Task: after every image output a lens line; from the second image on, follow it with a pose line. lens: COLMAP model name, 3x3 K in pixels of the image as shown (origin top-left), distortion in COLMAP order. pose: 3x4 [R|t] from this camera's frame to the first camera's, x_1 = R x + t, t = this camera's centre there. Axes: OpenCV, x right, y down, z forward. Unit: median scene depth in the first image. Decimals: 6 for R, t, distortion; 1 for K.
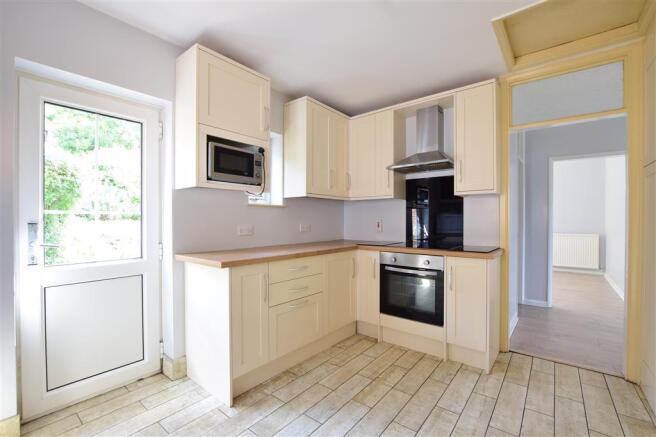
lens RADIAL K [[292.9, 0, 325.1], [0, 292.9, 219.9], [0, 0, 1]] dist [-0.006680, -0.000371]
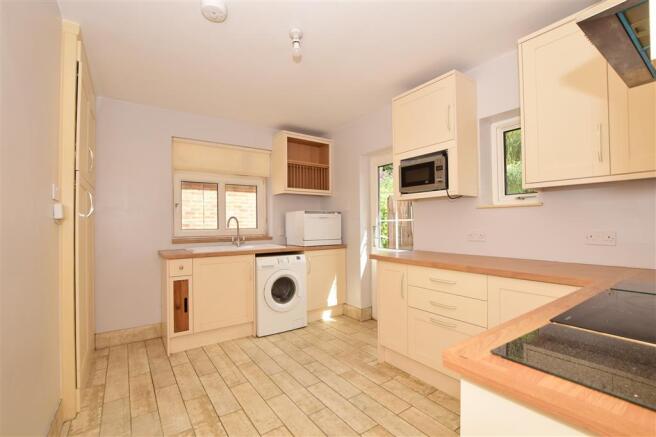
lens RADIAL K [[292.9, 0, 326.4], [0, 292.9, 220.4], [0, 0, 1]] dist [-0.006680, -0.000371]
pose [[-0.258410, -0.003644, -0.966029, 0.882289], [0.008772, 0.999943, -0.006119, -0.015194], [0.965996, -0.010055, -0.258363, 0.941078]]
